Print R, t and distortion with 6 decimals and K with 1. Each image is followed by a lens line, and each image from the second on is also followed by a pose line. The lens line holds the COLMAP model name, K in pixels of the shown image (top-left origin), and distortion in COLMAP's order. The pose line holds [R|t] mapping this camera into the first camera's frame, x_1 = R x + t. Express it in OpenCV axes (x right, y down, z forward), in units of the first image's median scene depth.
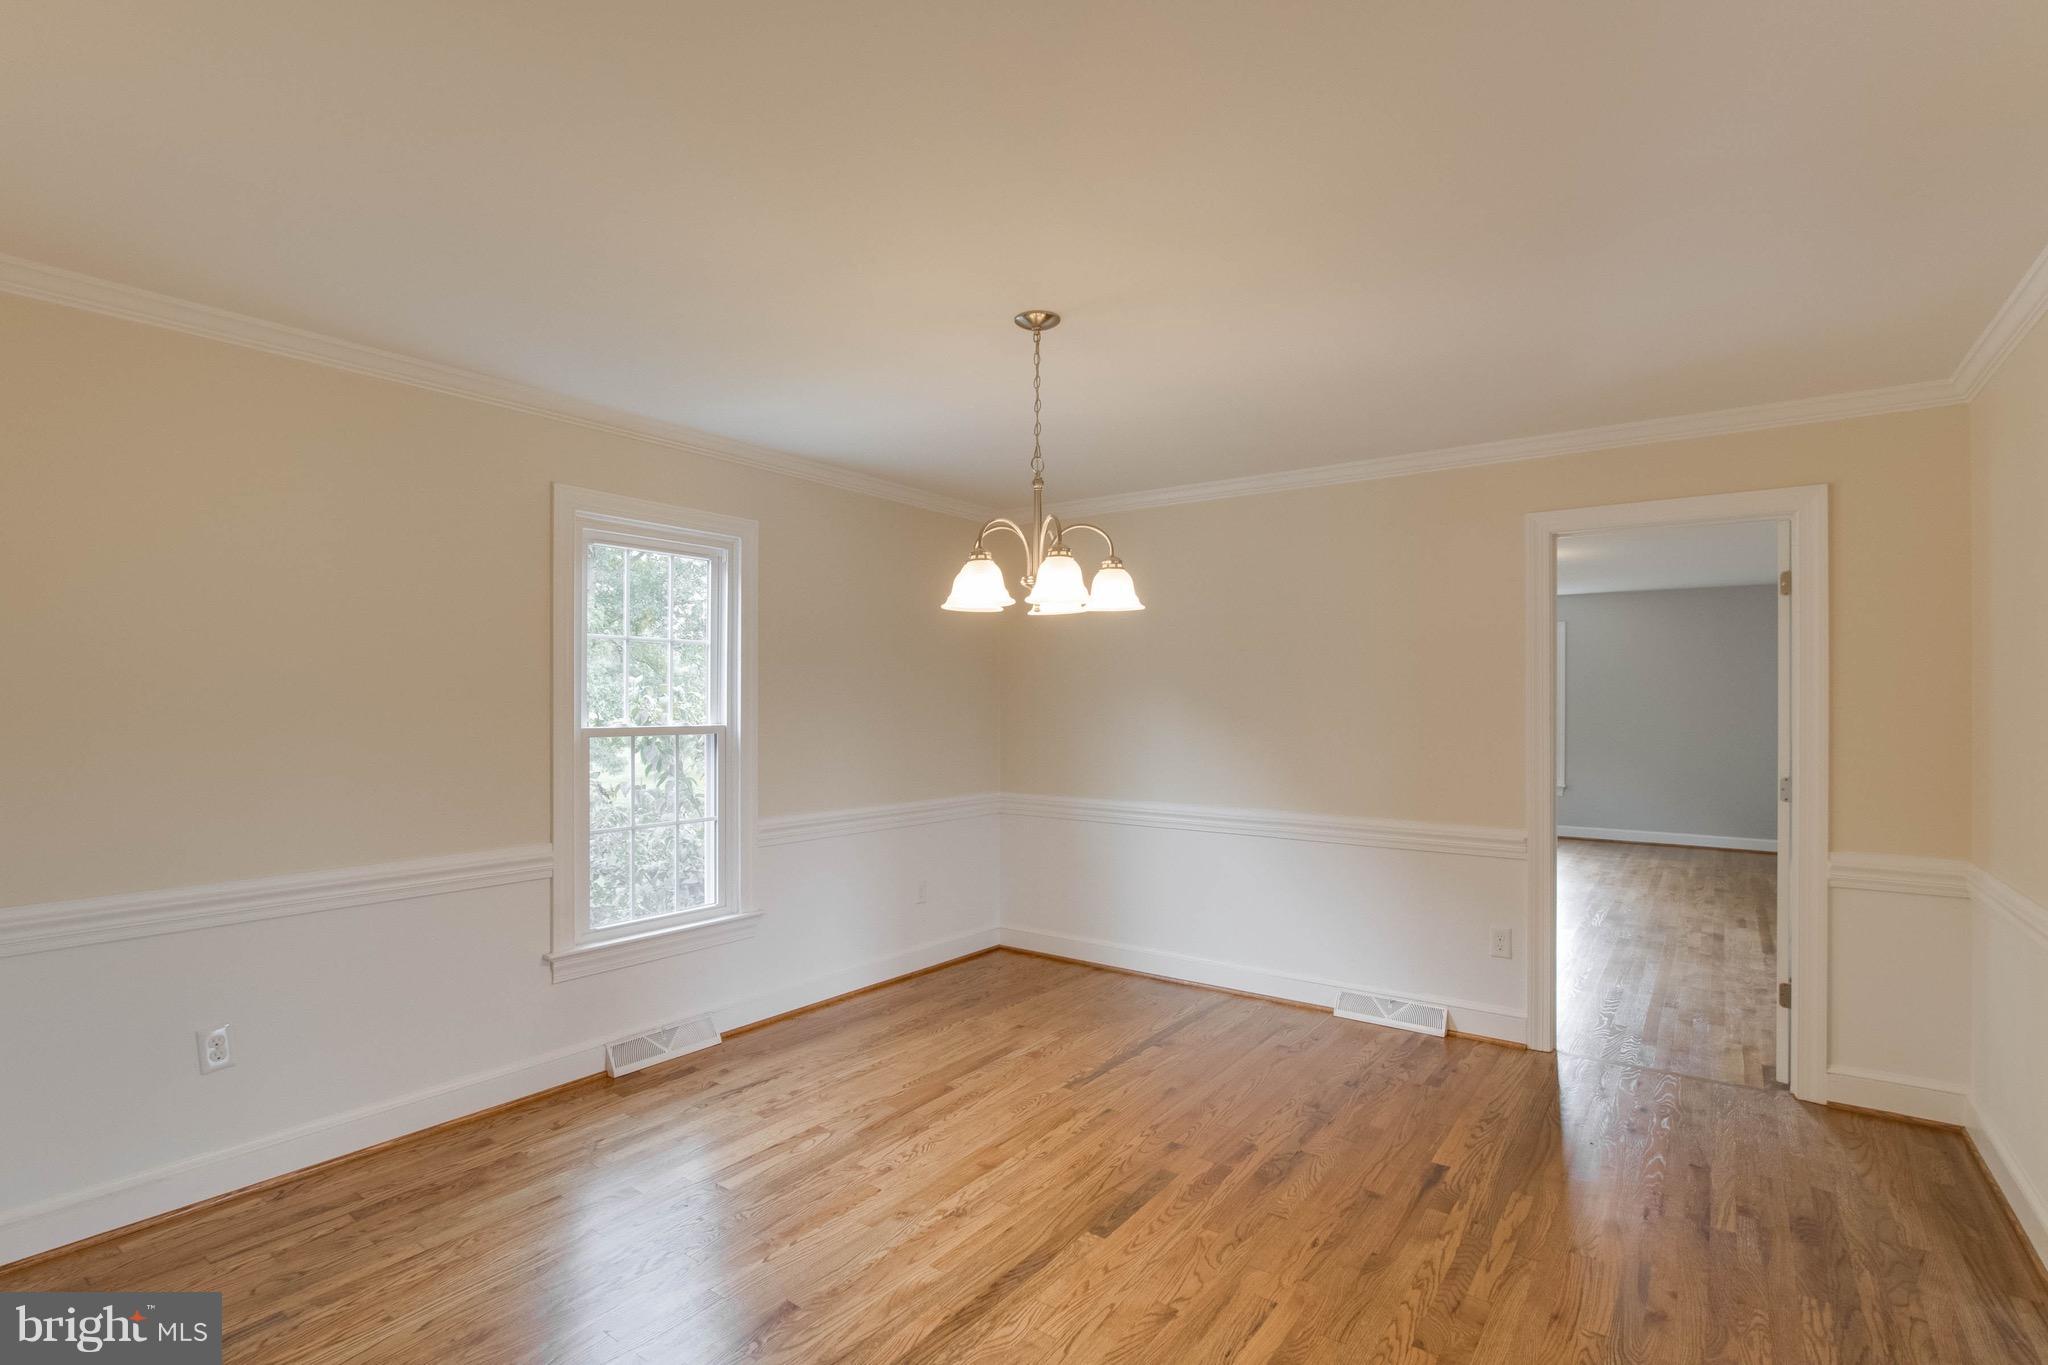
lens RADIAL K [[960.9, 0, 1002.1], [0, 960.9, 695.7], [0, 0, 1]] dist [-0.023843, 0.005749]
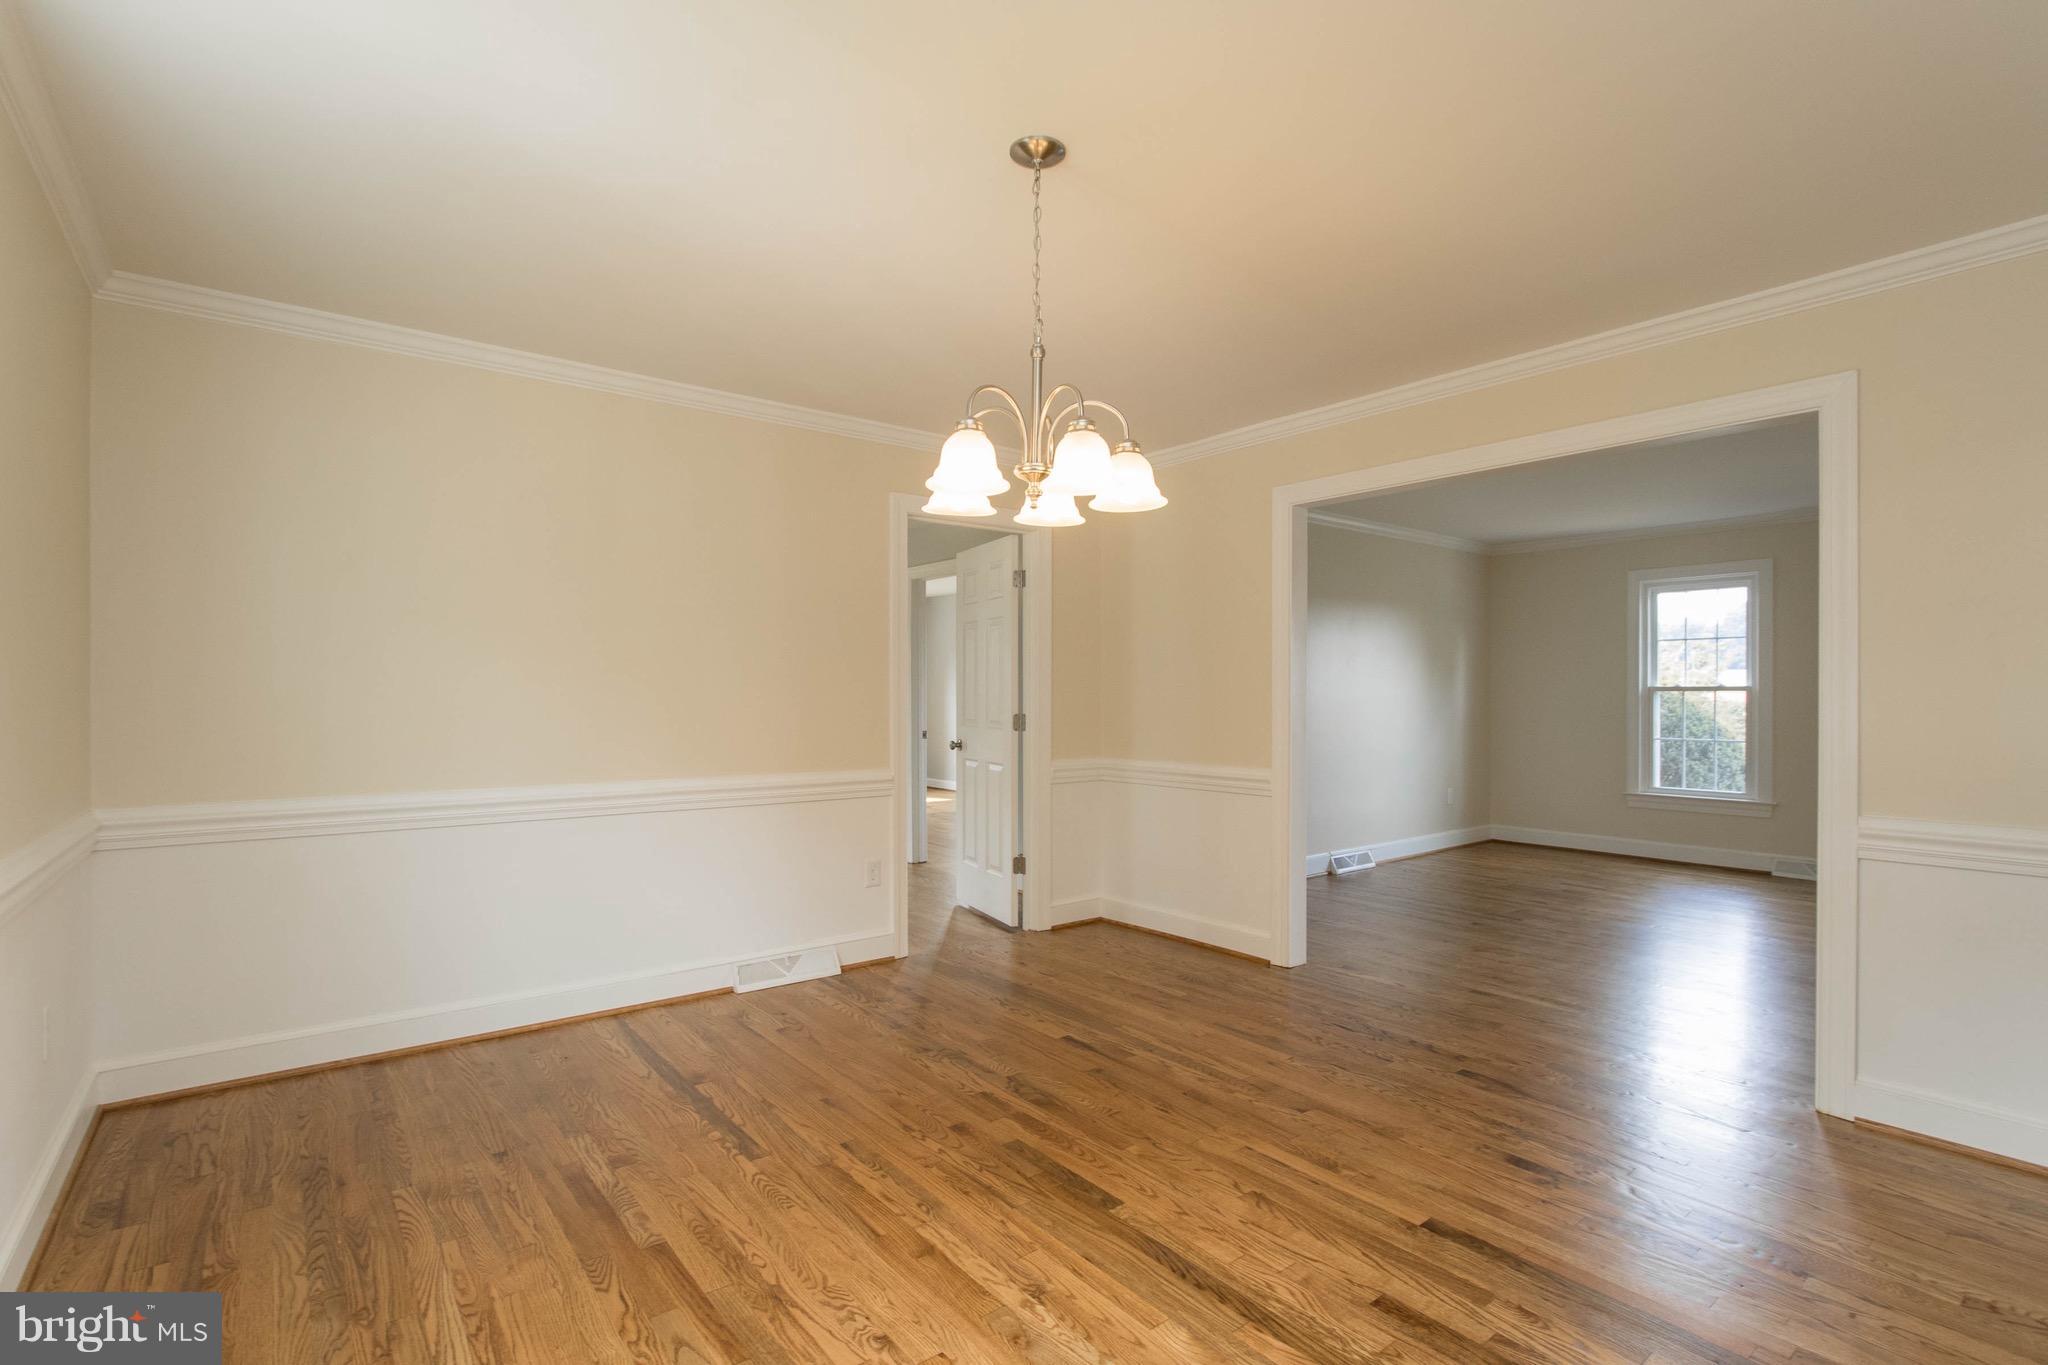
lens RADIAL K [[960.9, 0, 1002.1], [0, 960.9, 695.7], [0, 0, 1]] dist [-0.023843, 0.005749]
pose [[0.267924, -0.005039, 0.963427, -0.653519], [-0.002981, 0.999977, 0.006059, 0.053405], [-0.963435, -0.004495, 0.267903, 0.690169]]
